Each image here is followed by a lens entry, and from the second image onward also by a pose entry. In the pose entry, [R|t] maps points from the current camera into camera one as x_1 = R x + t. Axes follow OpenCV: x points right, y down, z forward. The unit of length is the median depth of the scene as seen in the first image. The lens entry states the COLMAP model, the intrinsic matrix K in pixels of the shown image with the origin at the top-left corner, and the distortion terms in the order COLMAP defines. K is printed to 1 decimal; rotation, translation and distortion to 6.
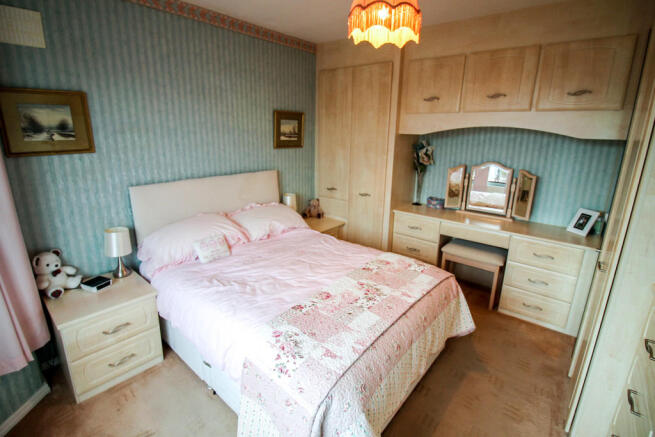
lens RADIAL K [[310.5, 0, 326.9], [0, 310.5, 212.8], [0, 0, 1]] dist [-0.000624, -0.015541]
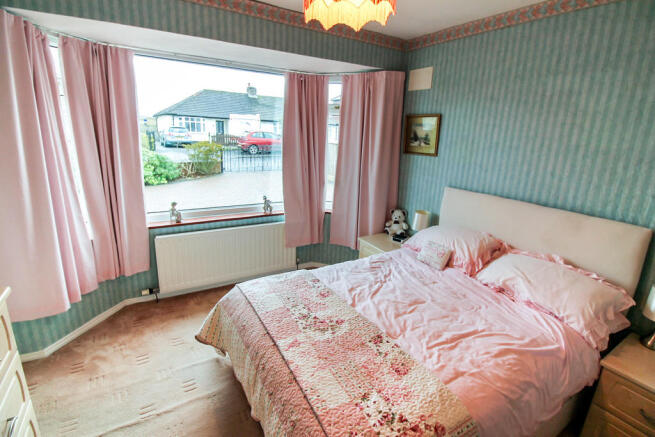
lens RADIAL K [[310.5, 0, 326.9], [0, 310.5, 212.8], [0, 0, 1]] dist [-0.000624, -0.015541]
pose [[-0.337357, 0.207099, -0.918314, 0.706307], [-0.289959, 0.905213, 0.310666, -0.239790], [0.895608, 0.371079, -0.245330, 0.924703]]
